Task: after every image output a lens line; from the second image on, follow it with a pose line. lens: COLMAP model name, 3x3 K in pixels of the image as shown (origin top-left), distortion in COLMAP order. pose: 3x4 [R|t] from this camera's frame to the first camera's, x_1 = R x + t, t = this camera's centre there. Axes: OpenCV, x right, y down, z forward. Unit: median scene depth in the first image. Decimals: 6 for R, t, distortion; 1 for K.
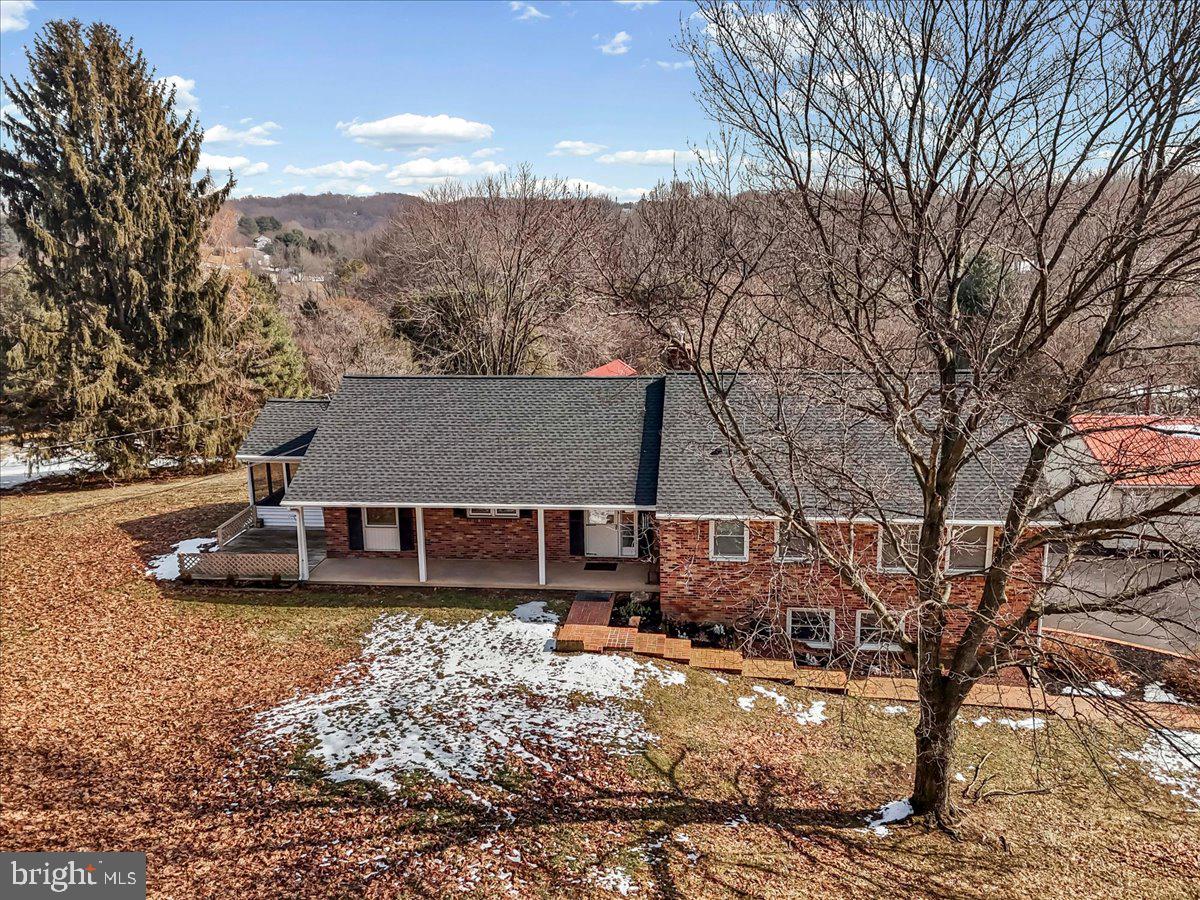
lens RADIAL K [[1032.6, 0, 606.6], [0, 1032.6, 455.9], [0, 0, 1]] dist [0.095875, -0.047621]
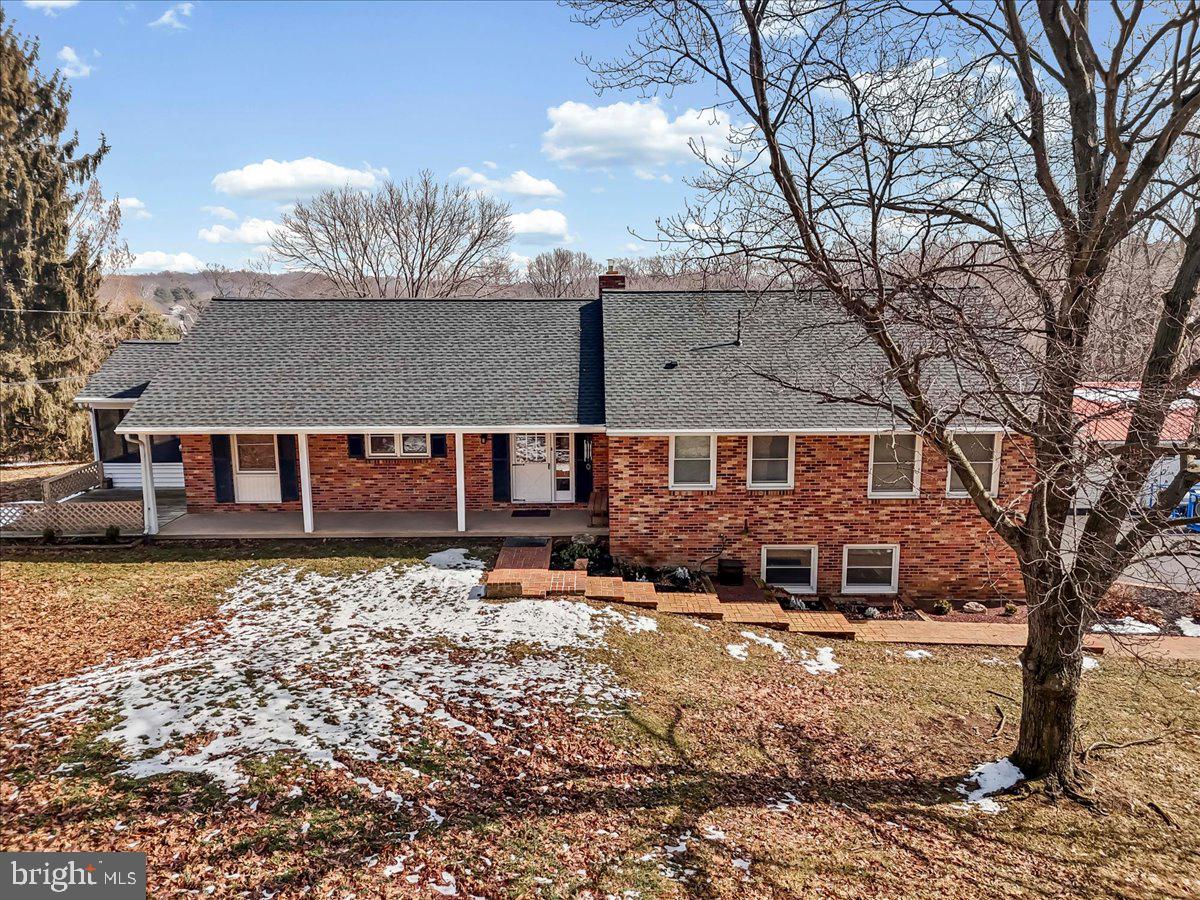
lens RADIAL K [[894.3, 0, 610.0], [0, 894.3, 450.3], [0, 0, 1]] dist [0.064588, -0.023102]
pose [[0.991933, -0.009708, 0.126390, -0.039571], [0.016914, 0.998284, -0.056065, 0.117326], [-0.125629, 0.057750, 0.990395, 0.324015]]
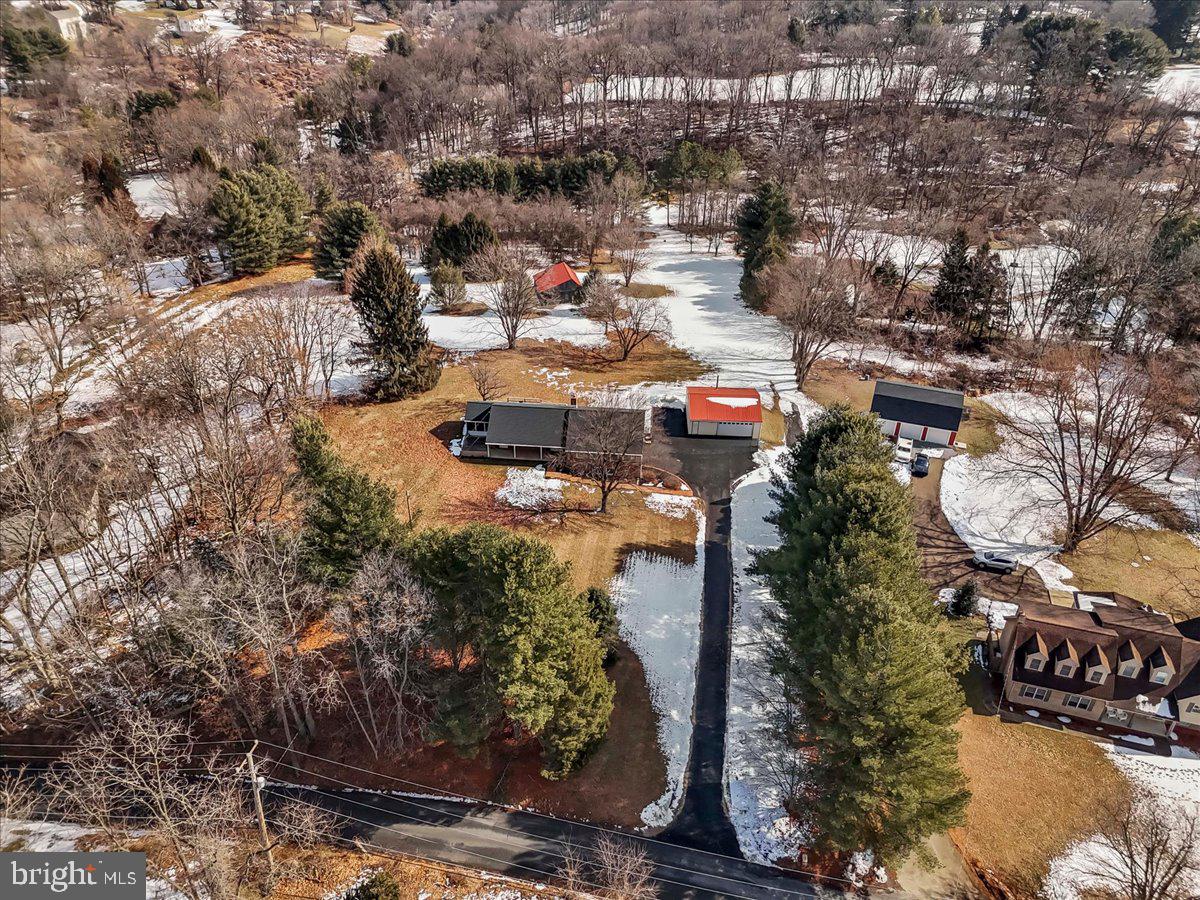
lens RADIAL K [[894.3, 0, 594.6], [0, 894.3, 446.1], [0, 0, 1]] dist [0.064588, -0.023102]
pose [[0.999190, 0.005511, 0.039865, 0.018633], [-0.018156, 0.945773, 0.324321, -1.410887], [-0.035916, -0.324782, 0.945107, -3.164660]]
